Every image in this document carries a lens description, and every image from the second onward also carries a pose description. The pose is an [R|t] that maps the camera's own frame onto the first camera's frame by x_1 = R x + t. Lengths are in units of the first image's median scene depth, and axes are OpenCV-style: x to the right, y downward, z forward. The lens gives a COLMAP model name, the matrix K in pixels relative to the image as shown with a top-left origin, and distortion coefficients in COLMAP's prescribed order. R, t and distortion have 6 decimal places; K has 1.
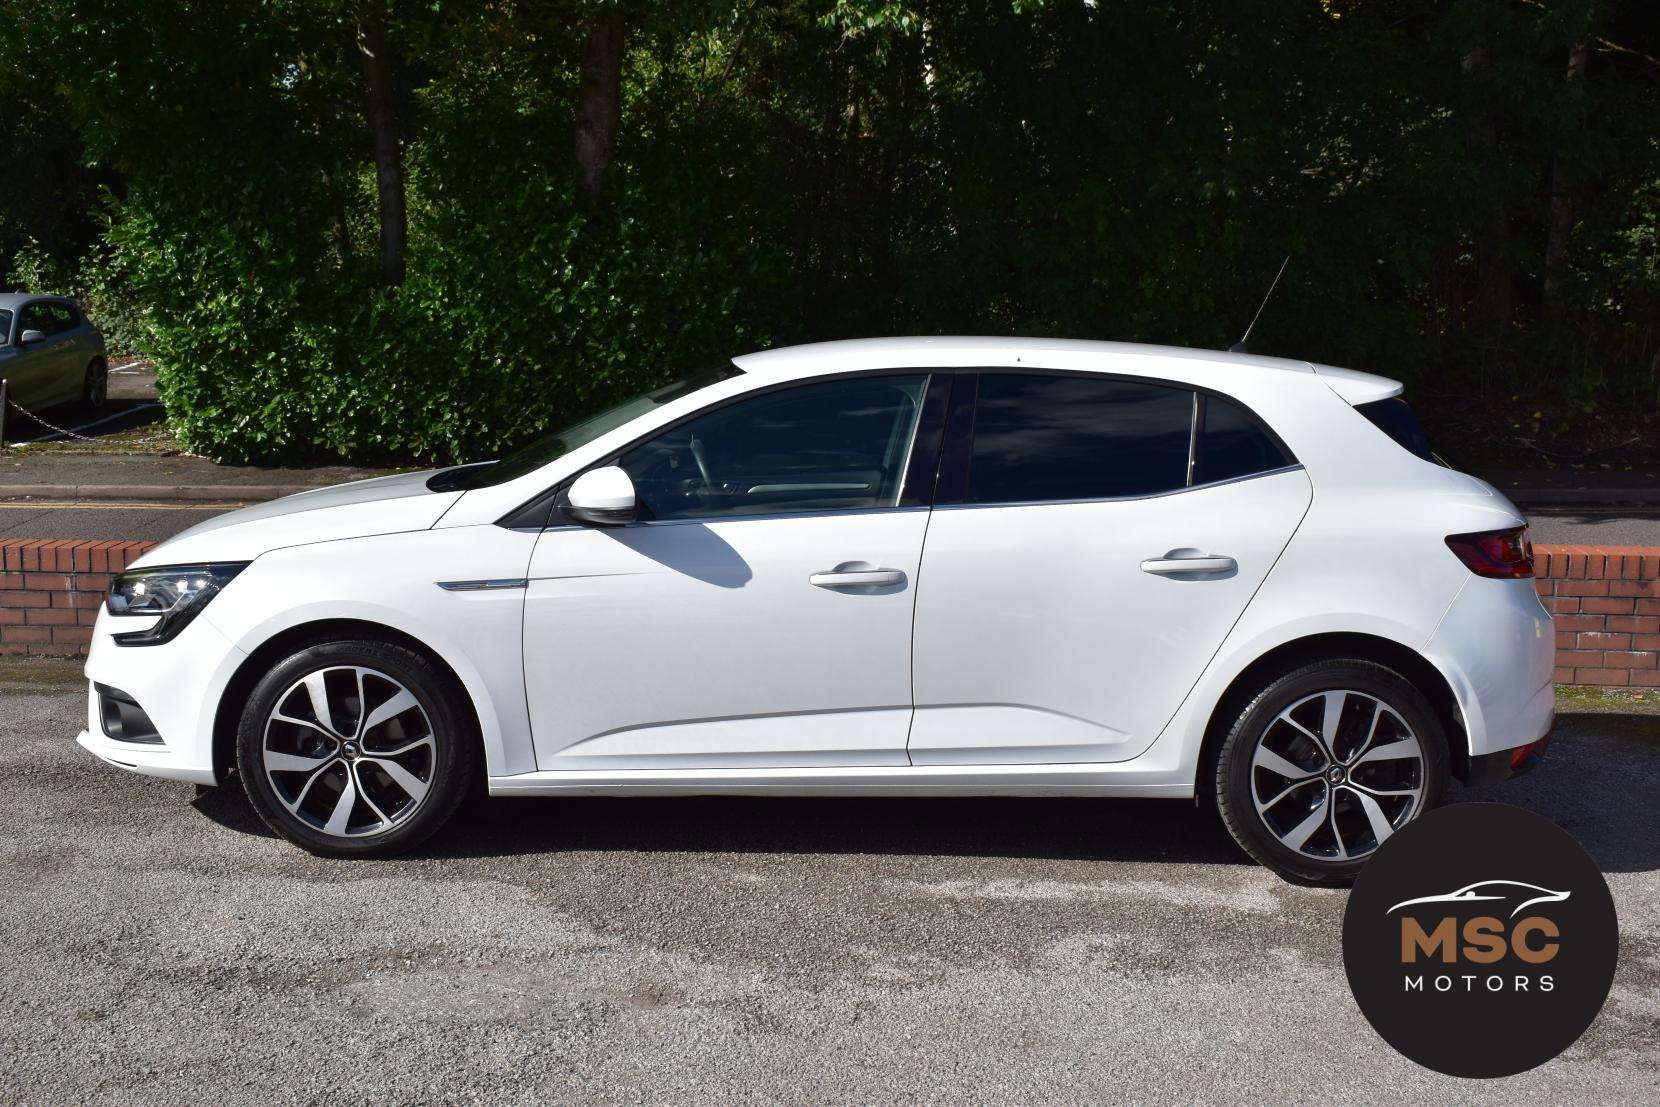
lens RADIAL K [[2137.8, 0, 915.2], [0, 2137.8, 580.9], [0, 0, 1]] dist [-0.051312, 0.000000]
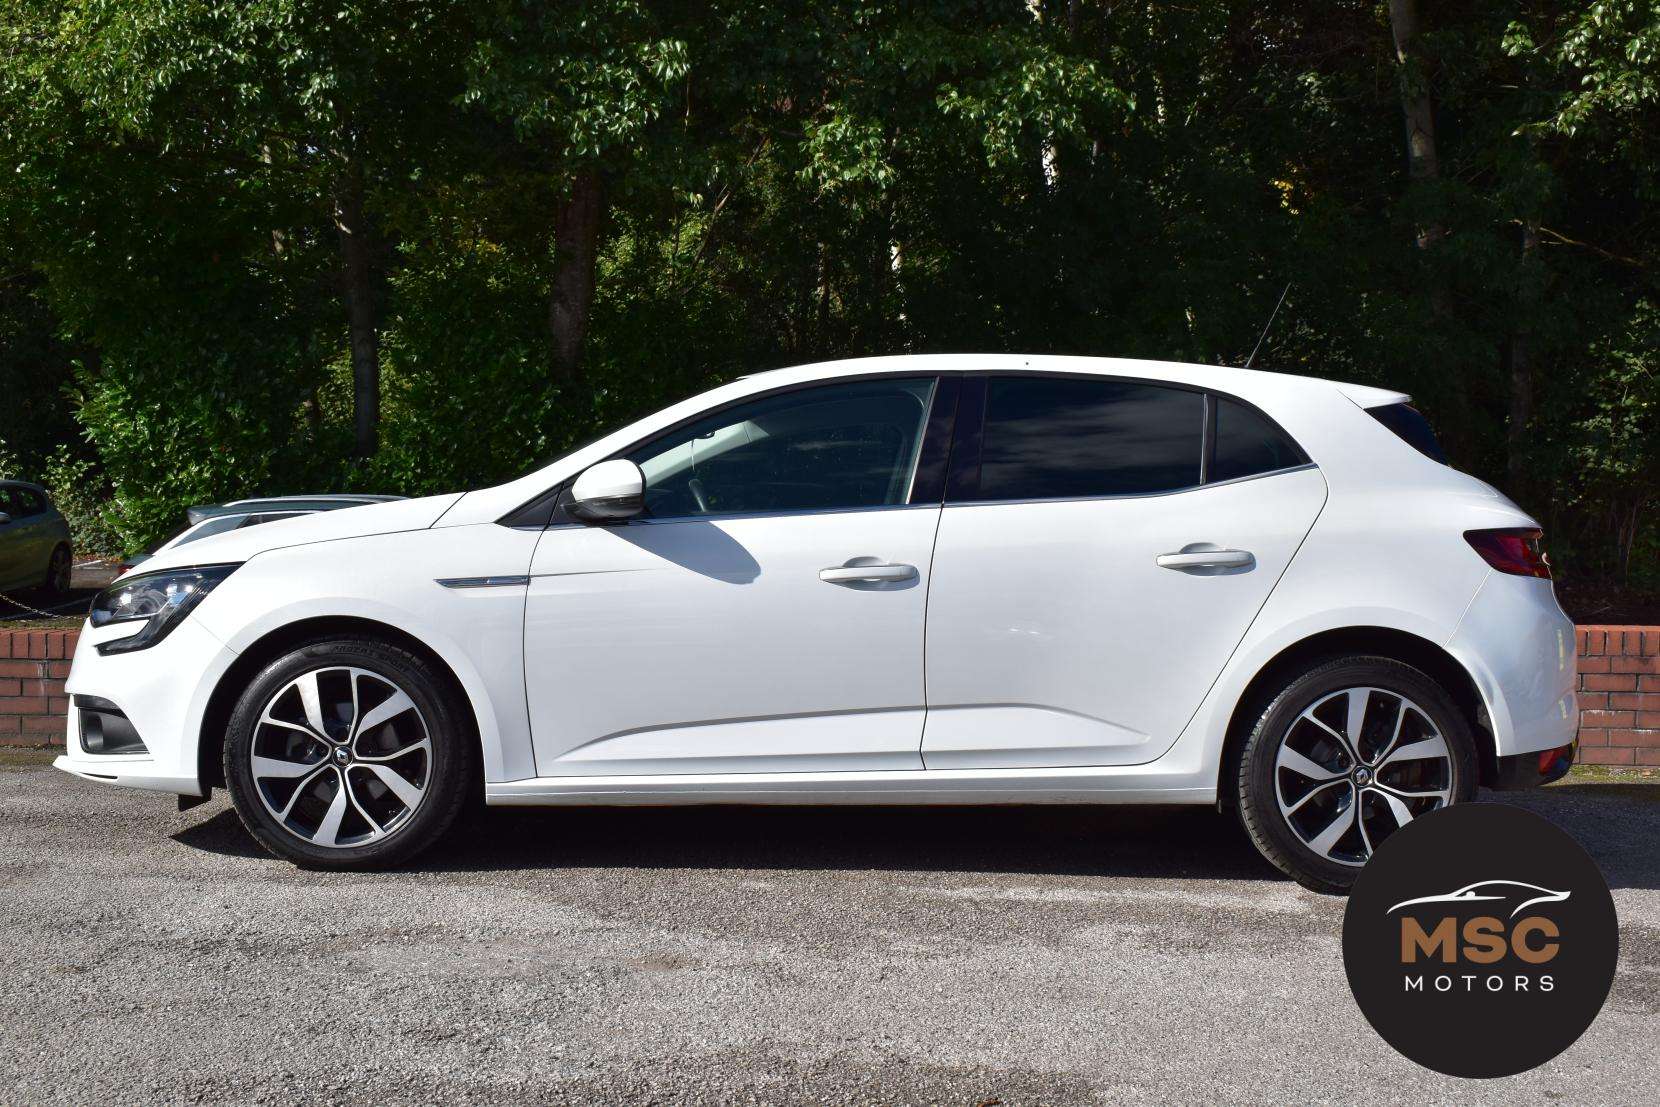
lens RADIAL K [[2137.8, 0, 917.2], [0, 2137.8, 564.1], [0, 0, 1]] dist [-0.051312, 0.000000]
pose [[0.999739, -0.008016, 0.021407, -0.025131], [0.010614, 0.992210, -0.124127, 0.113792], [-0.020245, 0.124322, 0.992035, 0.029758]]
